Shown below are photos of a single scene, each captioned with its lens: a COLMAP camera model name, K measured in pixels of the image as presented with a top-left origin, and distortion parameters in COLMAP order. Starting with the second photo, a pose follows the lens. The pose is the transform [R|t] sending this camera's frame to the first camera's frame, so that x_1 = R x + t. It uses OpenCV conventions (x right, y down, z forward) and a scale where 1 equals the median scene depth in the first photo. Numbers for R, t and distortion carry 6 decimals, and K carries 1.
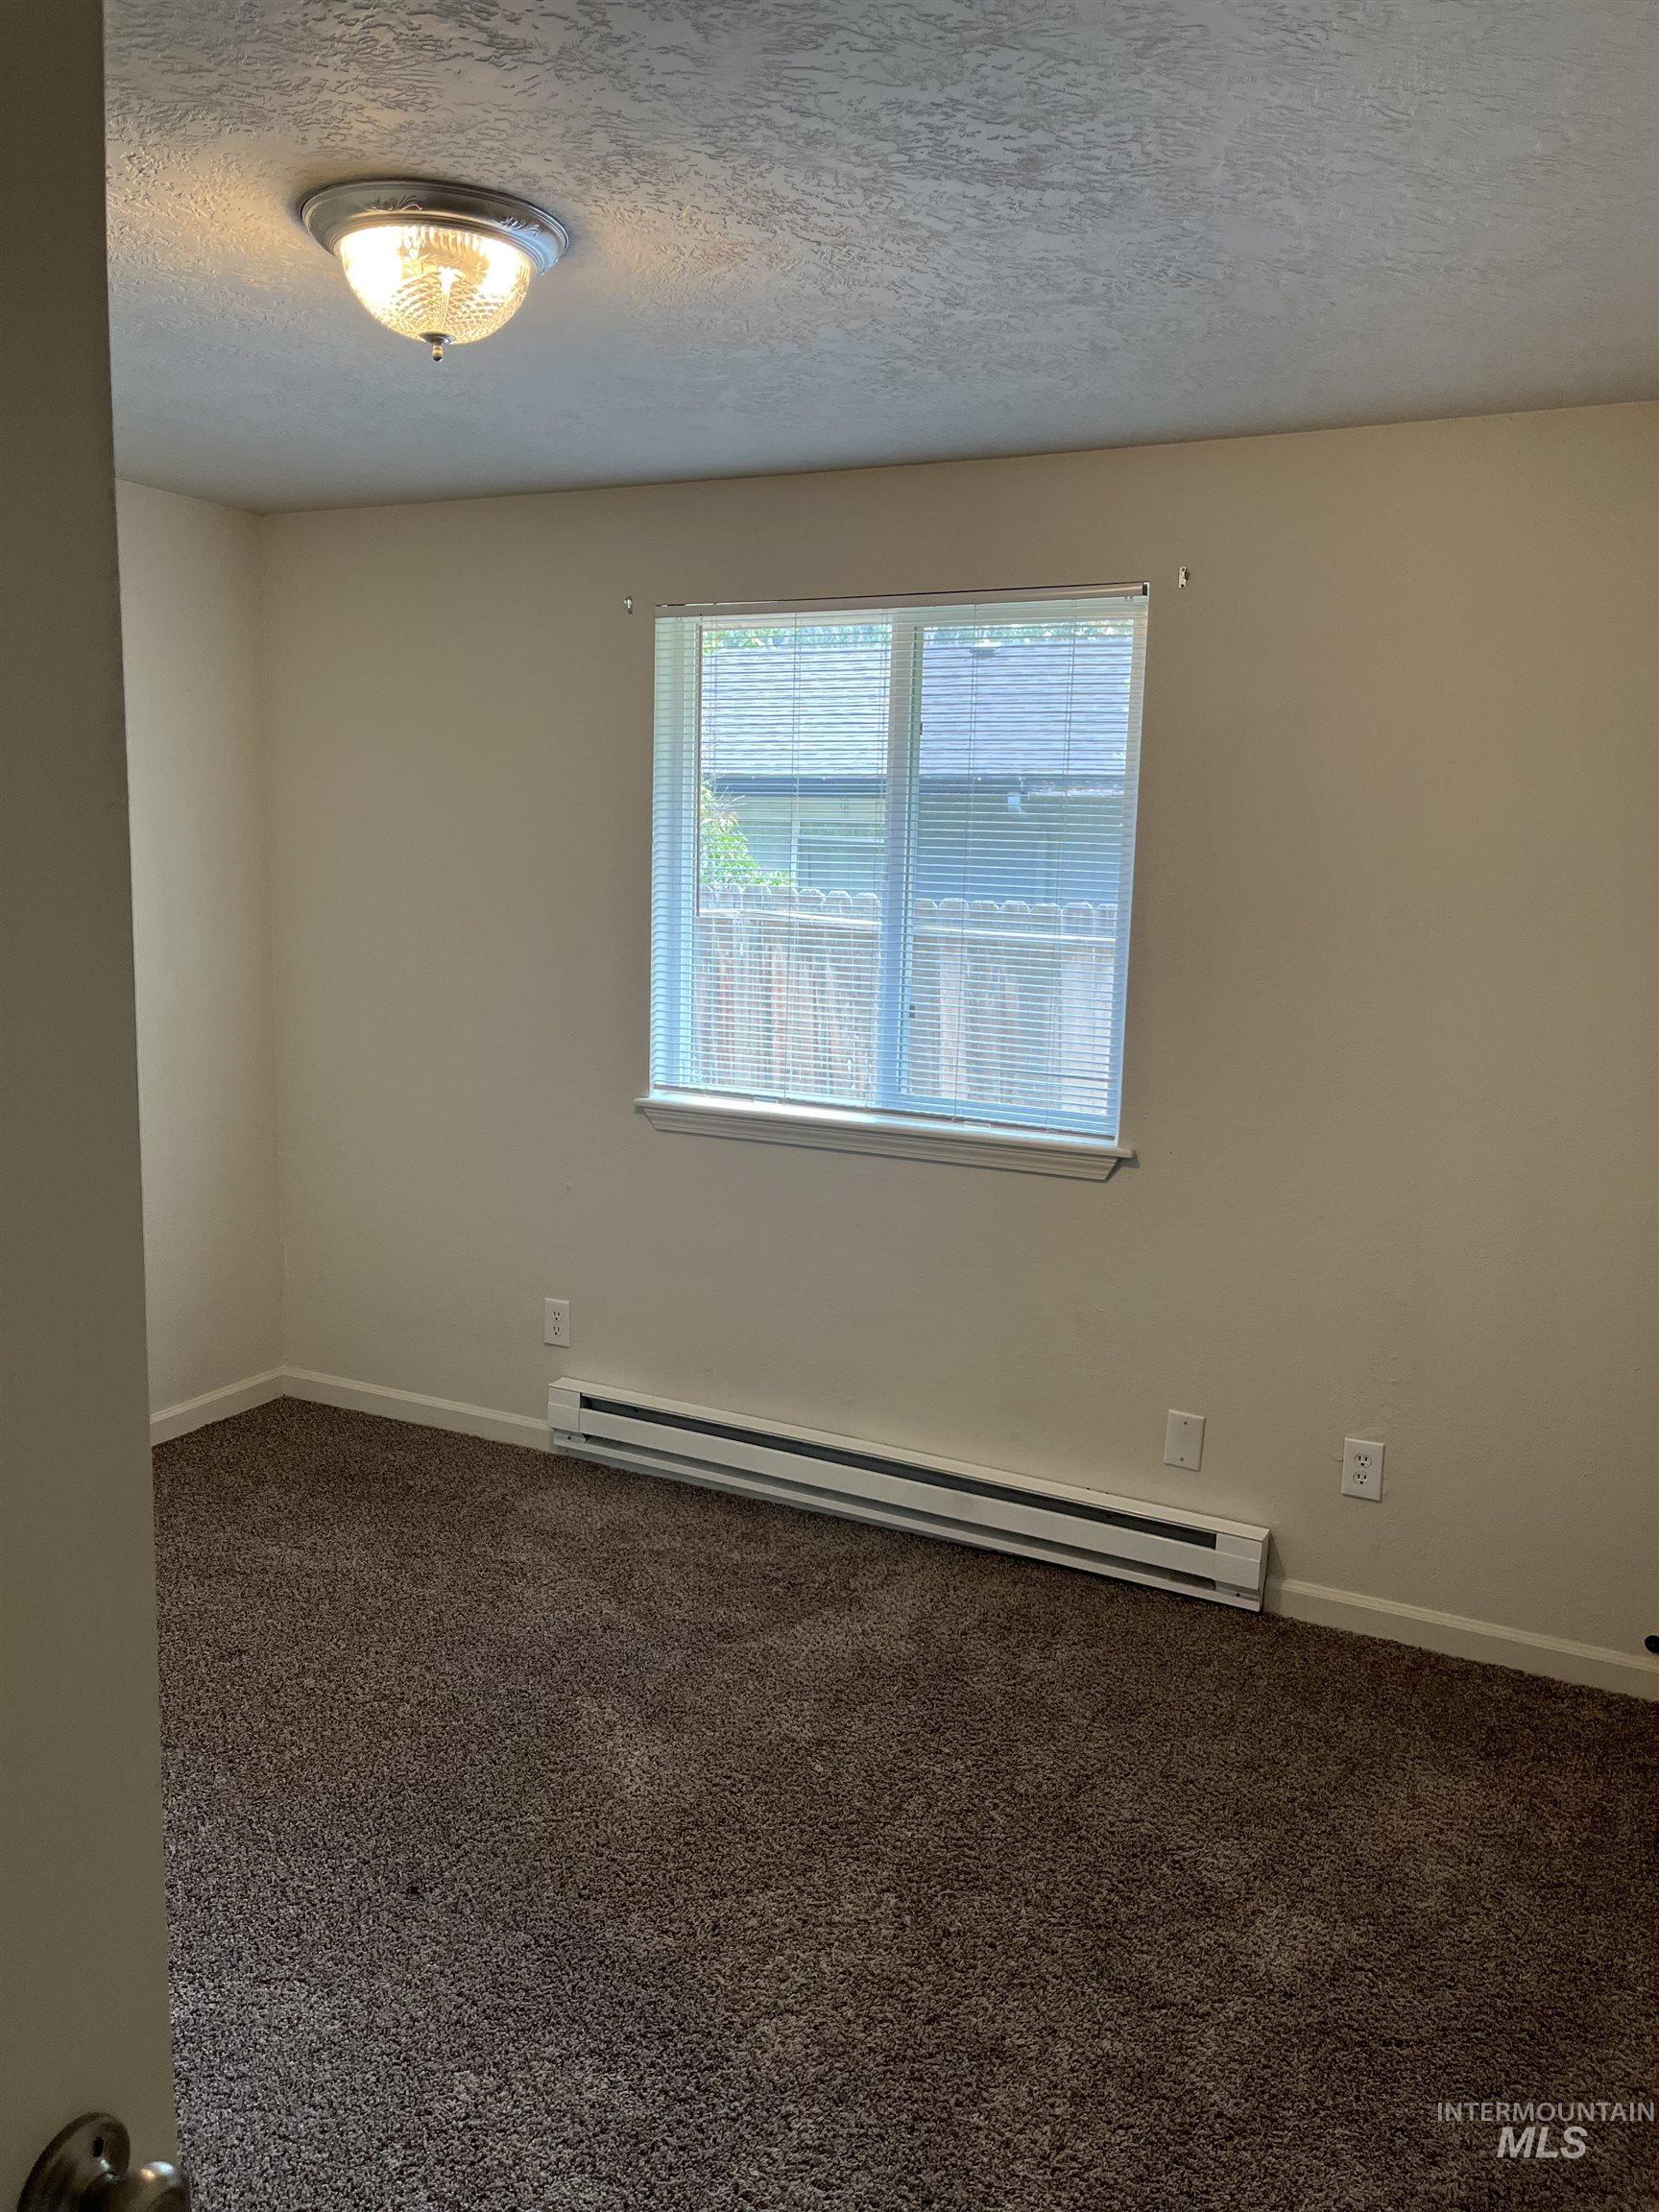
lens RADIAL K [[1688.1, 0, 829.5], [0, 1688.1, 1106.0], [0, 0, 1]] dist [-0.001016, -0.001499]
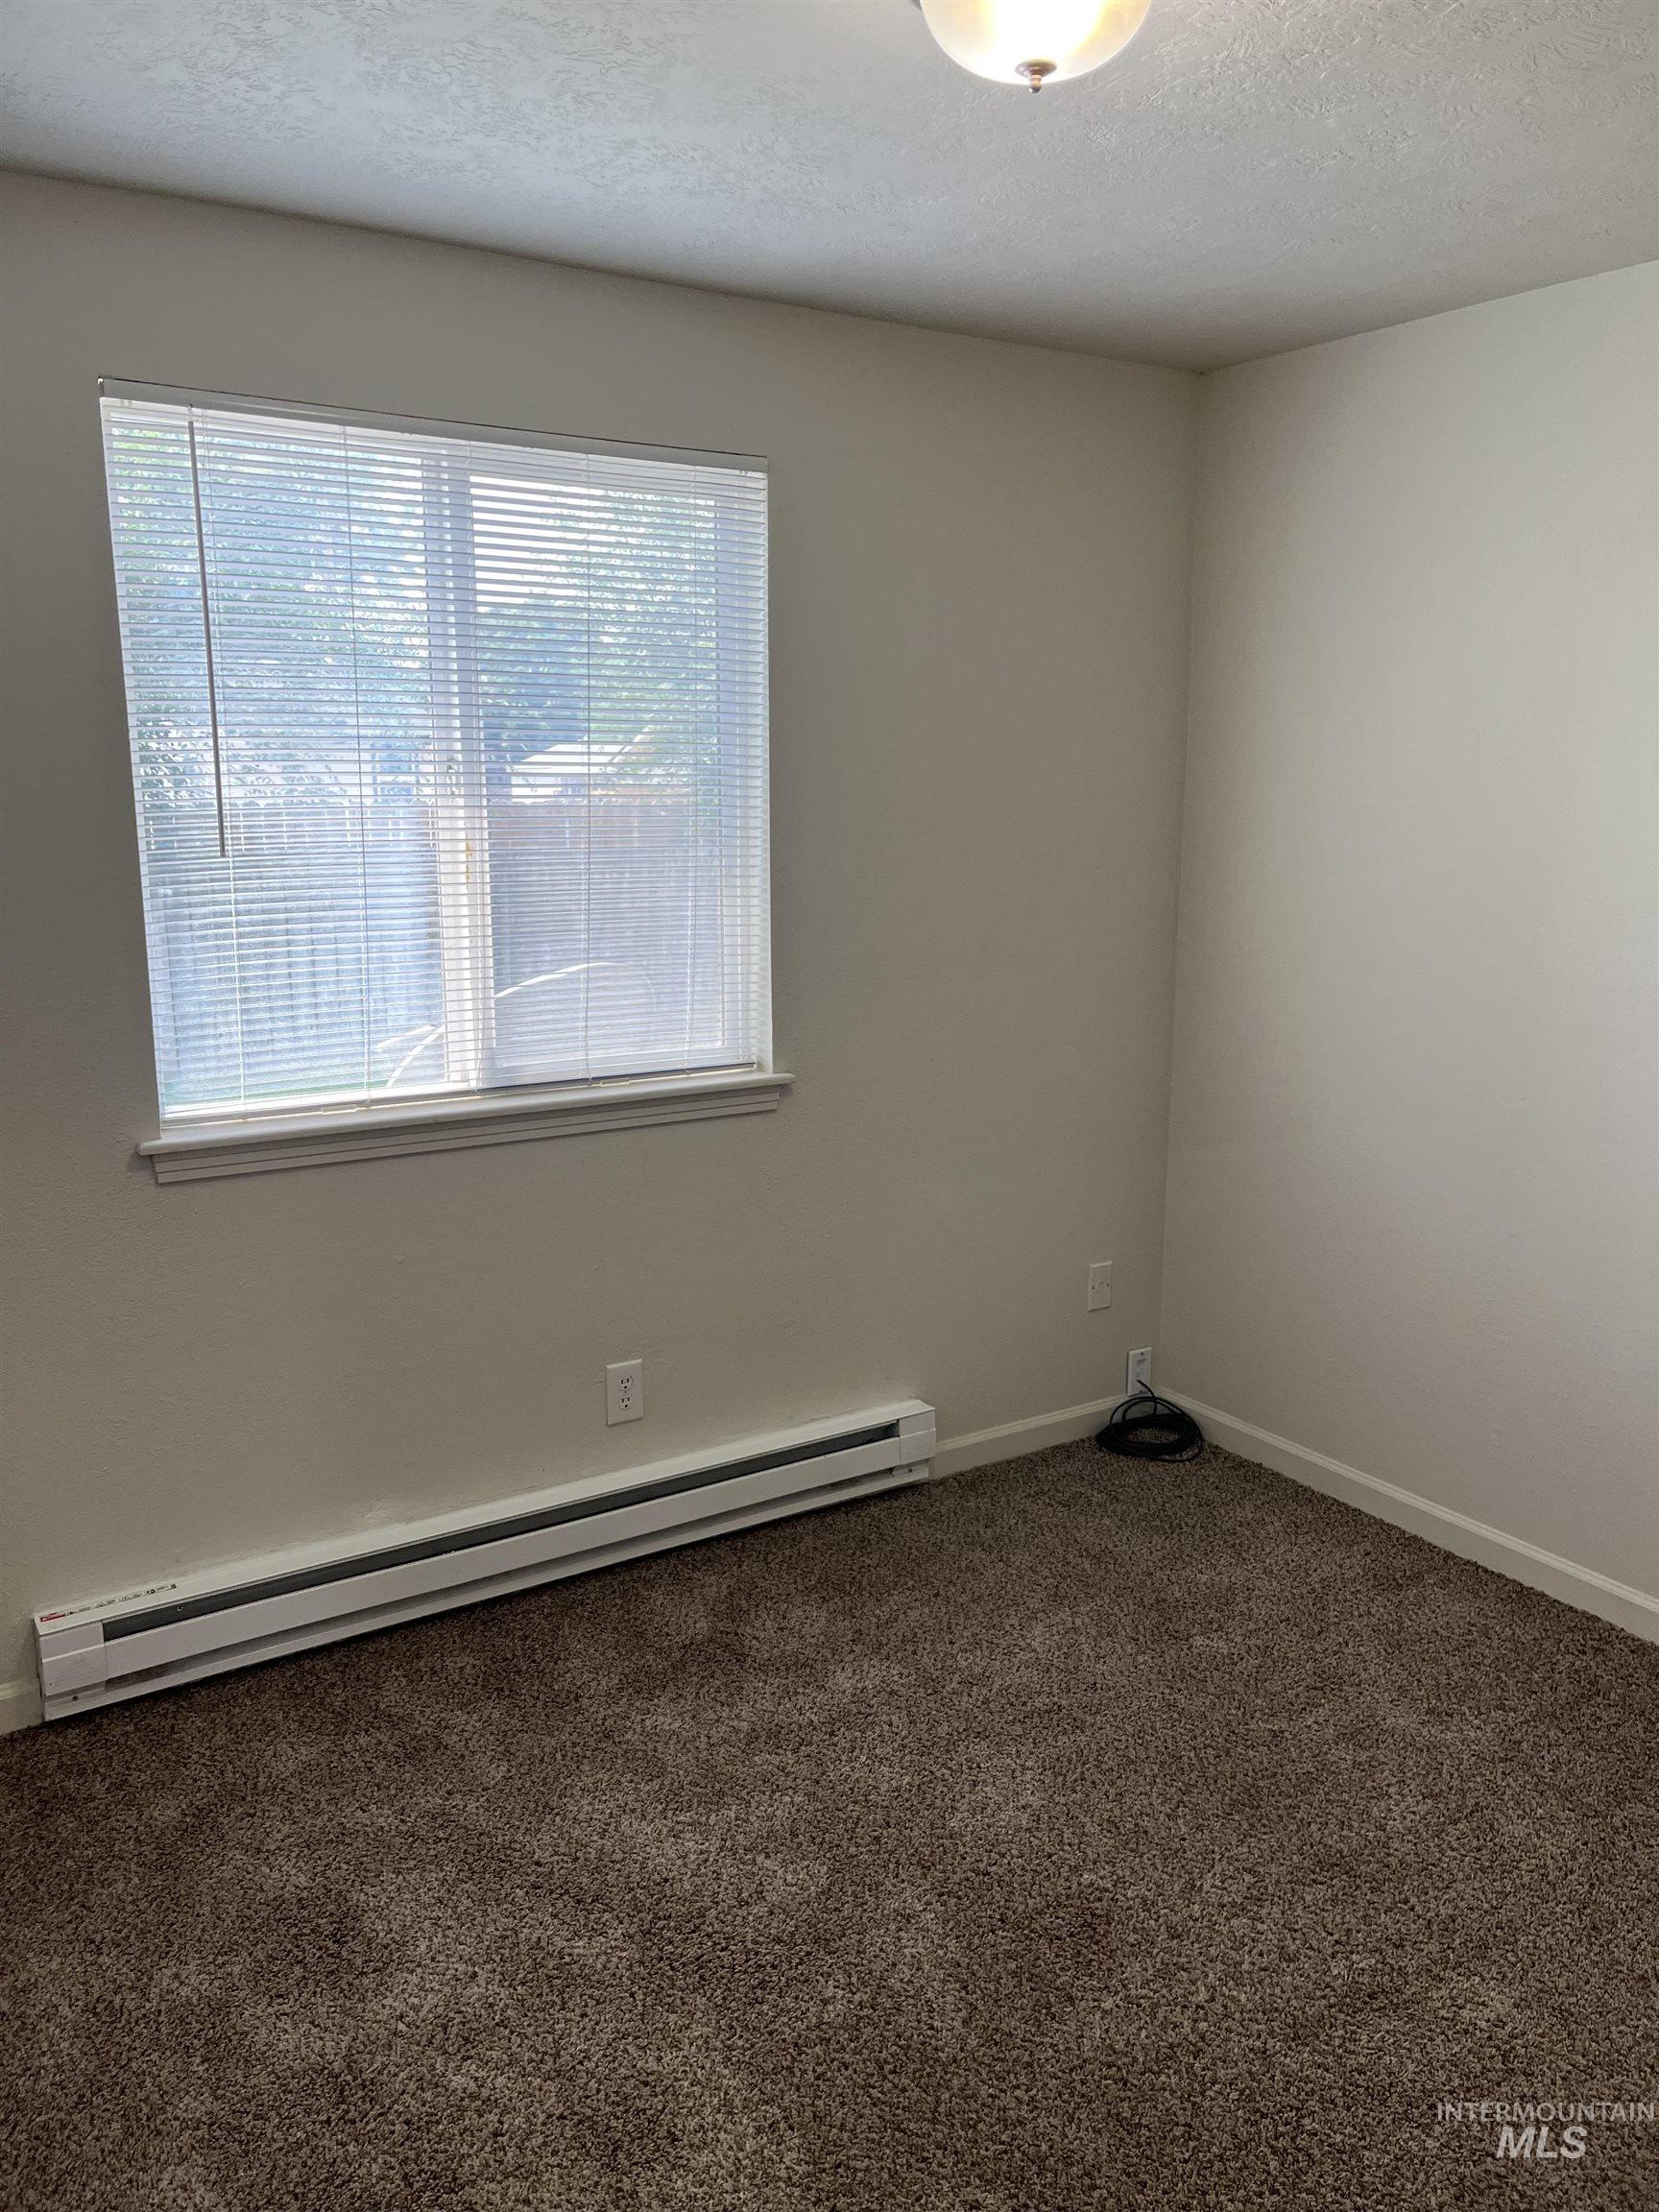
lens RADIAL K [[1688.1, 0, 829.5], [0, 1688.1, 1106.0], [0, 0, 1]] dist [-0.001016, -0.001499]
pose [[0.490513, -0.177249, 0.853217, -0.569279], [0.186573, 0.977753, 0.095860, -0.031313], [-0.851227, 0.112167, 0.512670, 0.461232]]
